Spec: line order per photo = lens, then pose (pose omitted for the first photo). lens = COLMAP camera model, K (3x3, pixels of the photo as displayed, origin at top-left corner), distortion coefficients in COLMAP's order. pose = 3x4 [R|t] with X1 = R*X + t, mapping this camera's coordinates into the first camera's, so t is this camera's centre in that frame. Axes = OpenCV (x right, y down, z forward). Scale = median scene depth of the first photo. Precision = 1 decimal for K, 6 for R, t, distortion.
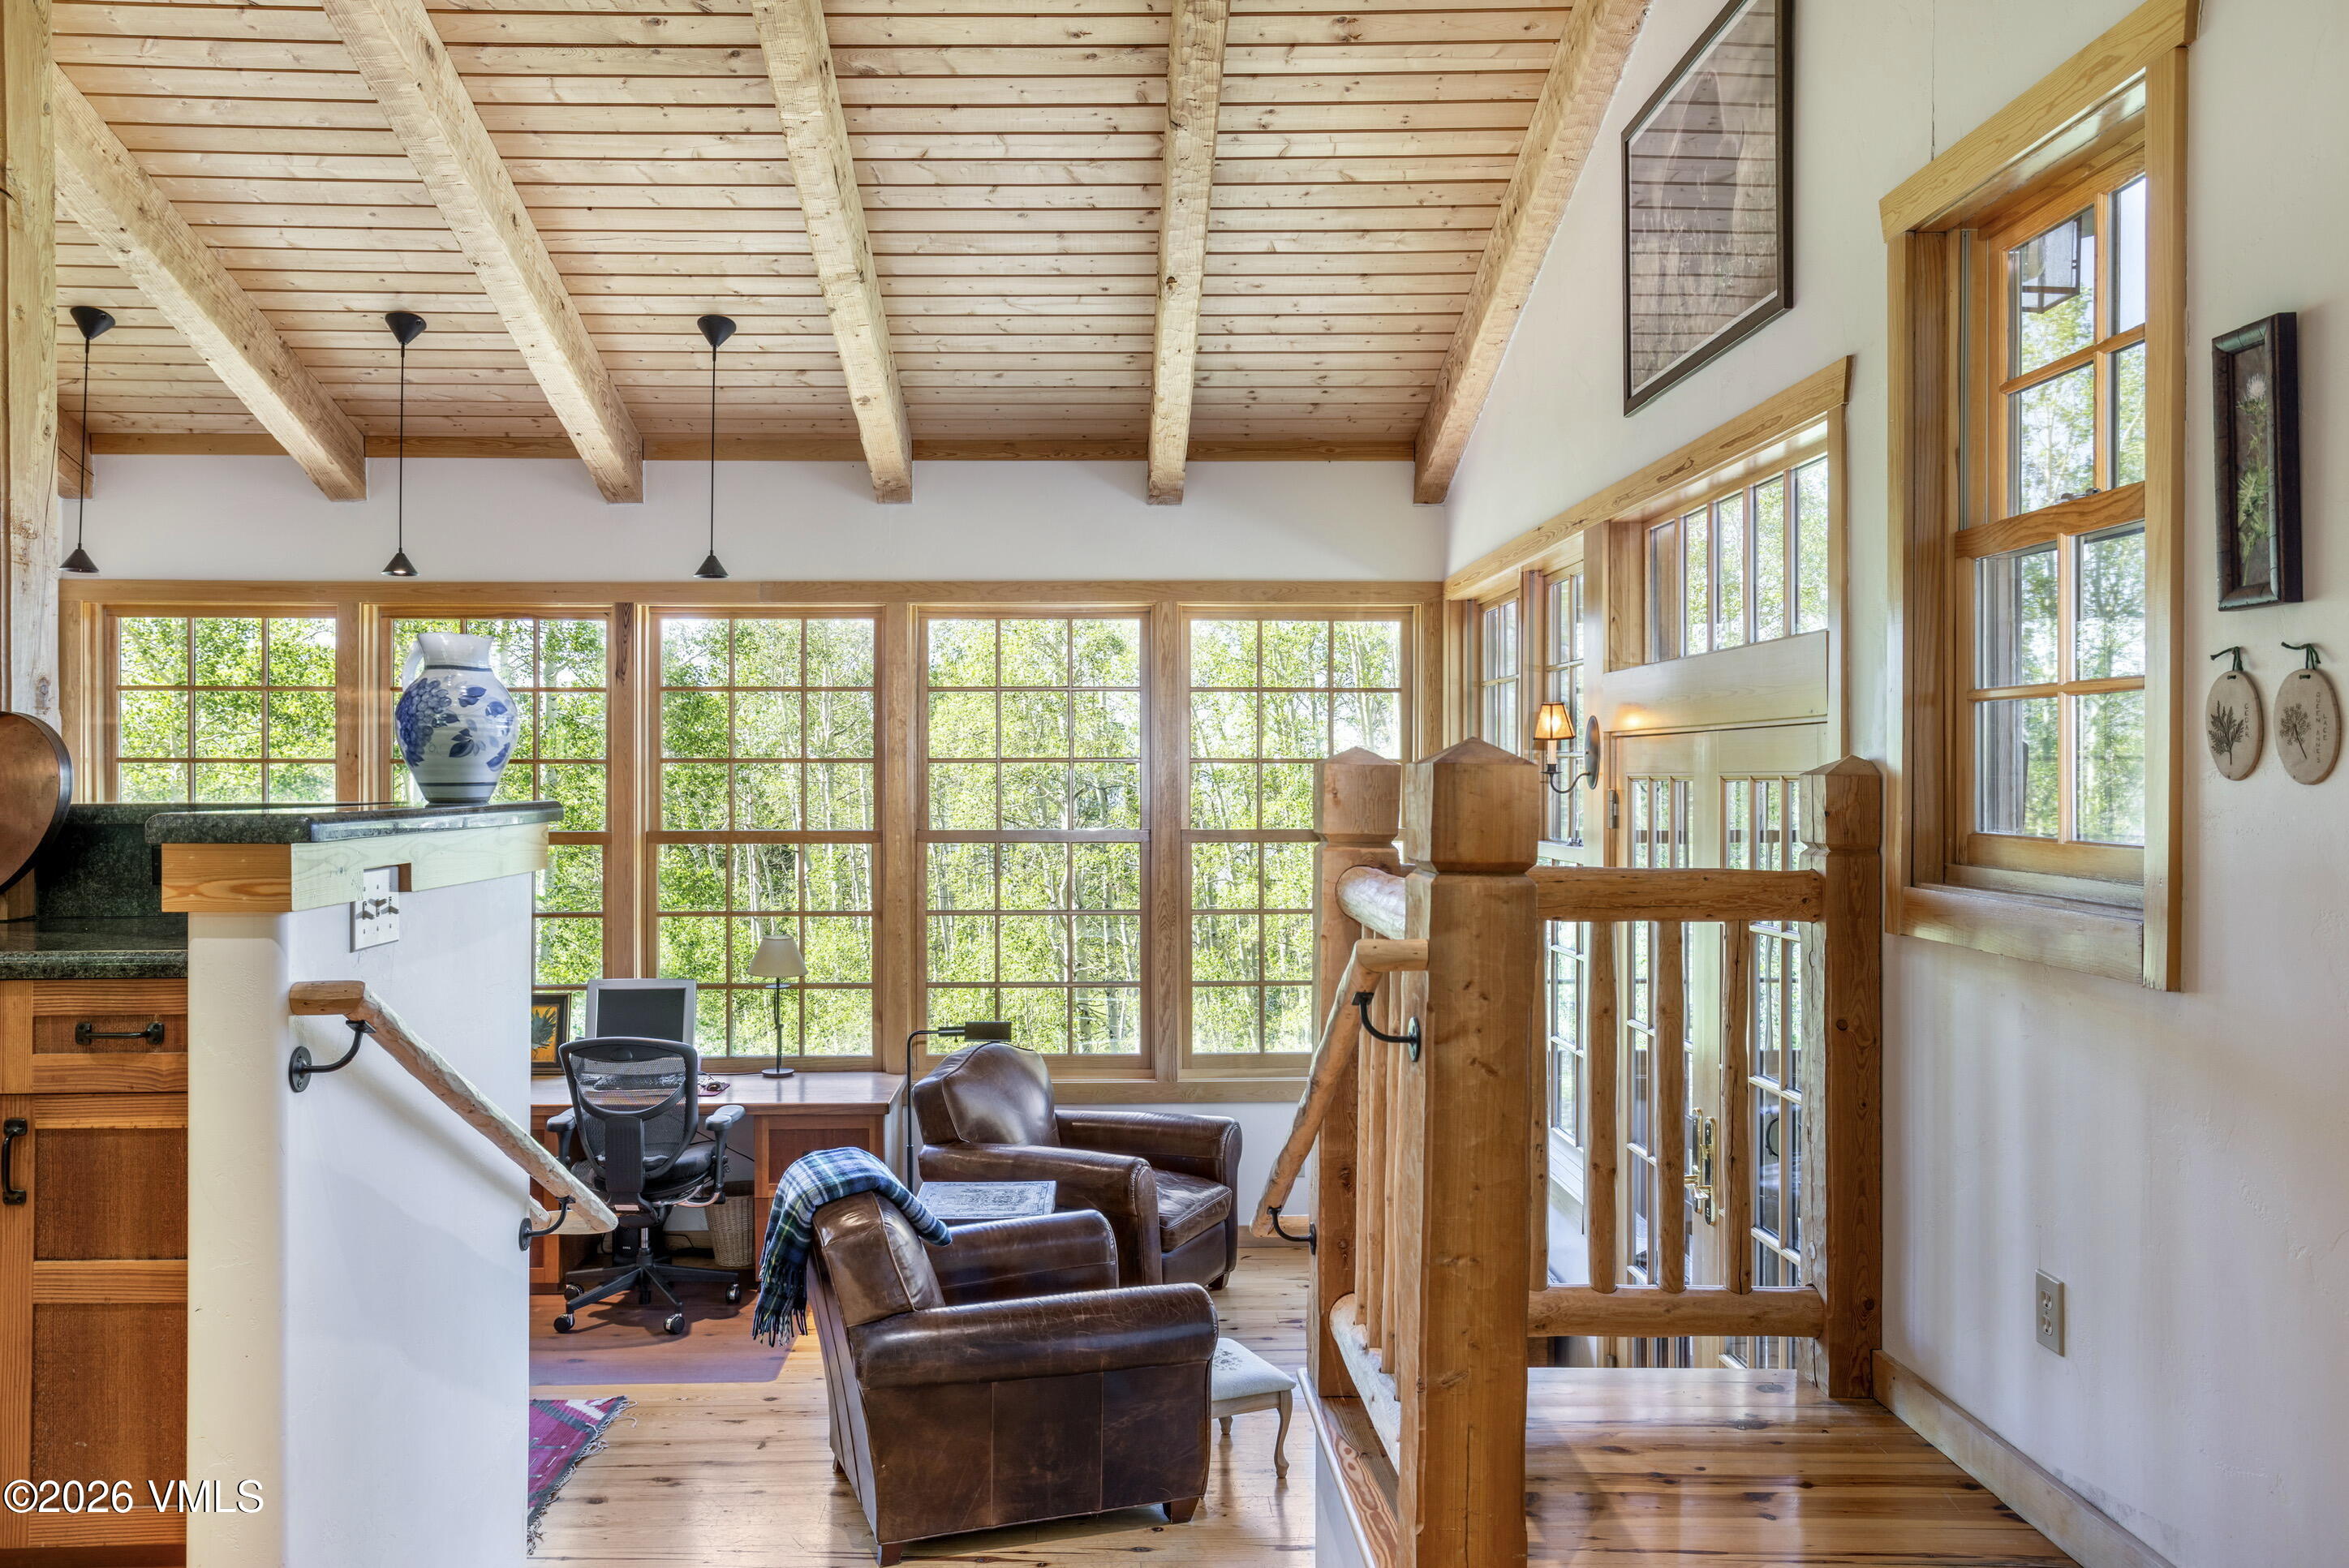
lens RADIAL K [[1756.2, 0, 1166.1], [0, 1756.2, 773.1], [0, 0, 1]] dist [0.004423, 0.007278]
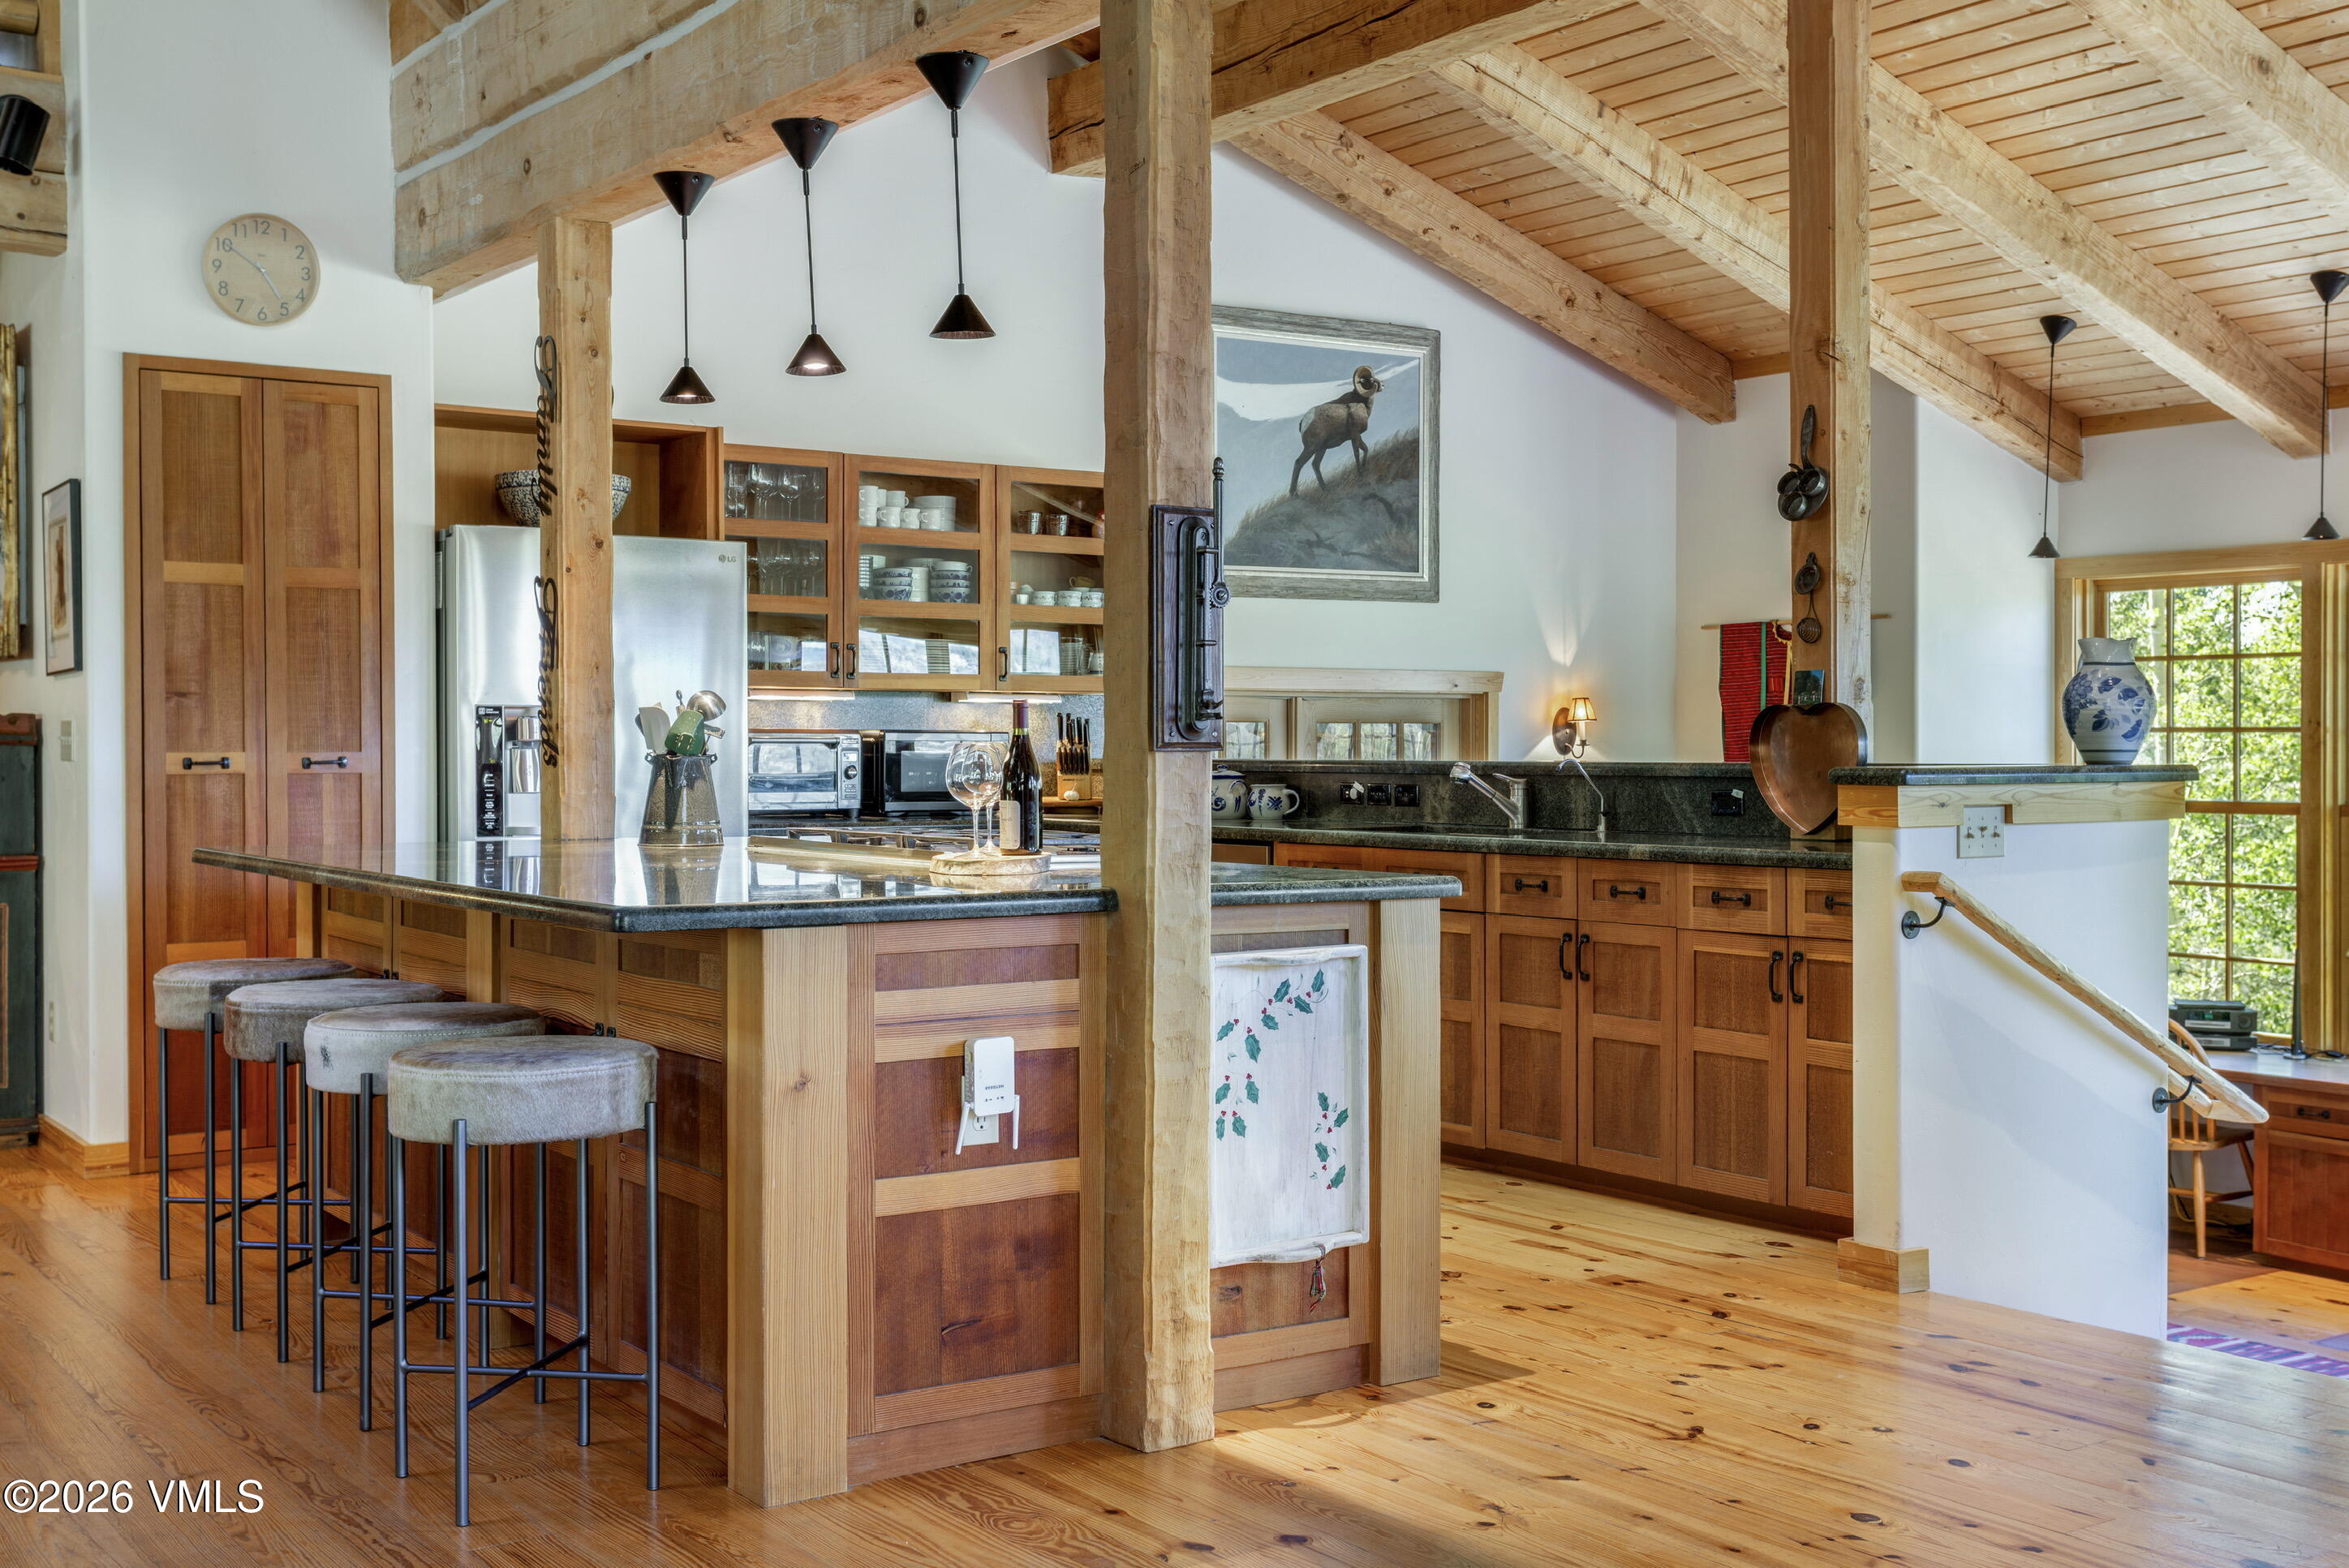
lens RADIAL K [[2483.5, 0, 1180.8], [0, 2483.5, 774.0], [0, 0, 1]] dist [0.018102, 0.044324]
pose [[0.547797, 0.011282, -0.836535, 0.717551], [0.000795, 0.999902, 0.014006, -0.003003], [0.836611, -0.008337, 0.547734, -0.558000]]
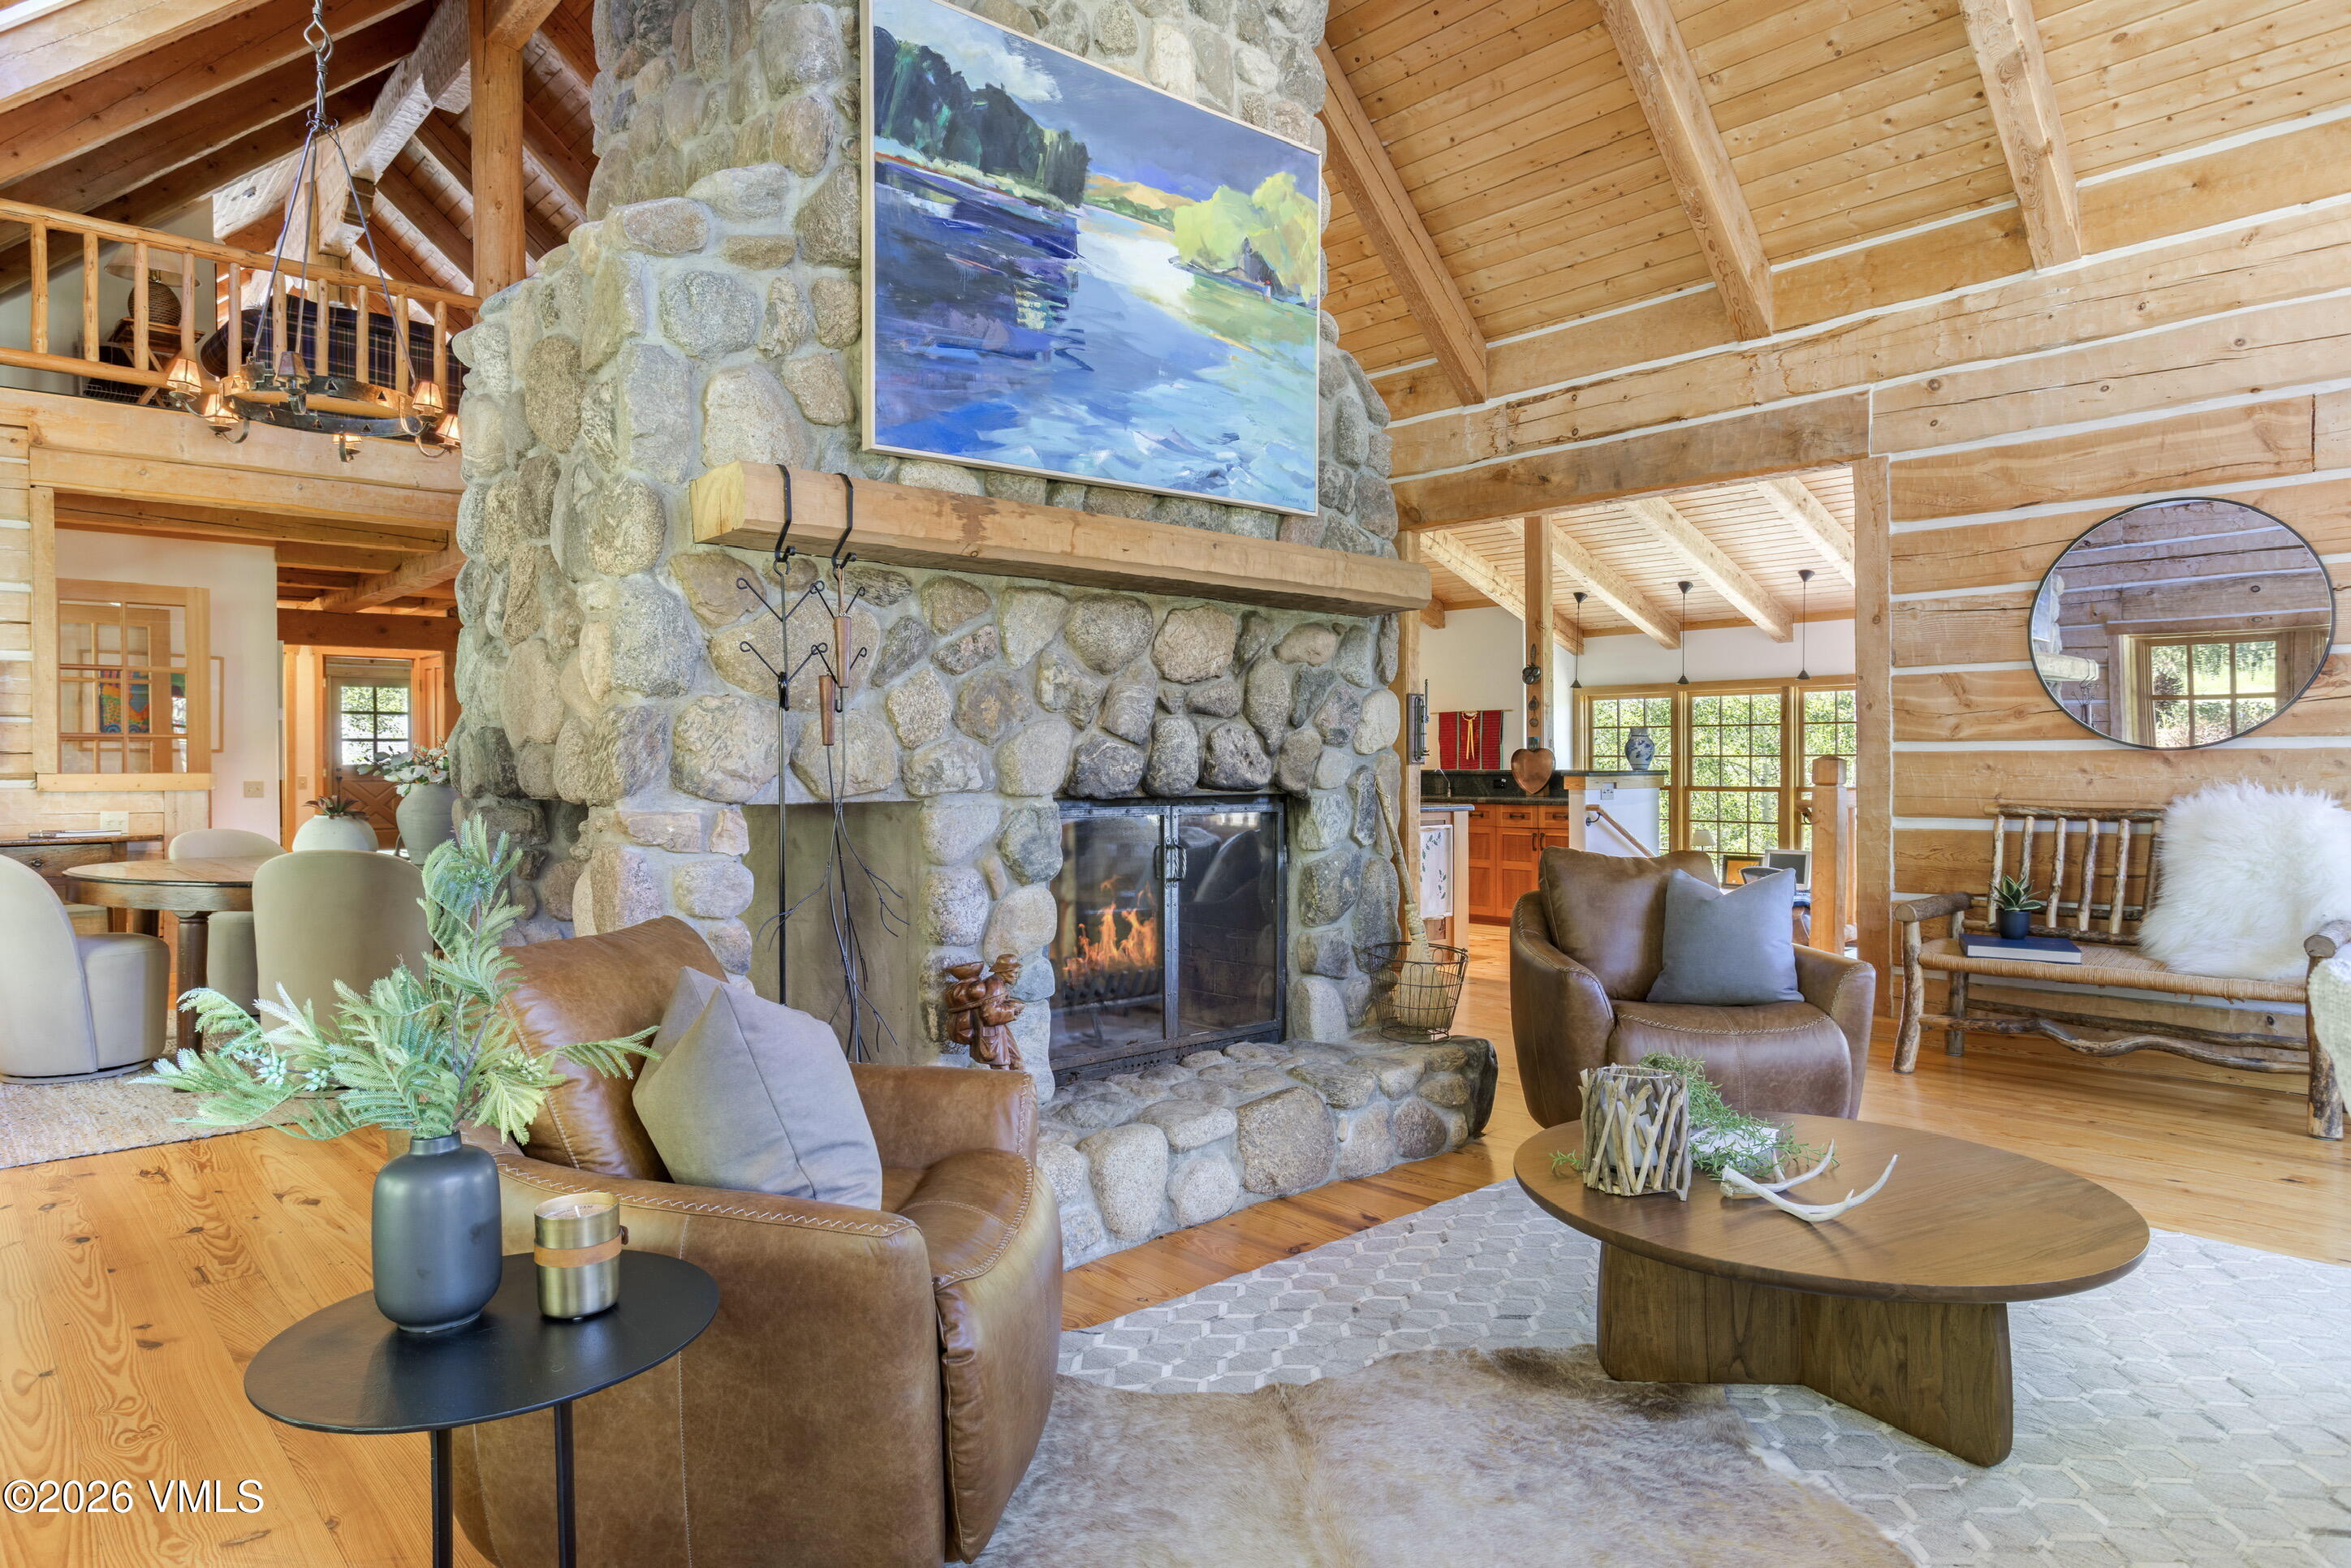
lens RADIAL K [[1401.2, 0, 1175.5], [0, 1401.2, 784.0], [0, 0, 1]] dist [-0.000897, 0.000154]
pose [[0.649191, 0.010027, -0.760559, 1.204370], [0.006256, 0.999809, 0.018521, -0.014151], [0.760600, -0.016781, 0.649004, -1.682628]]
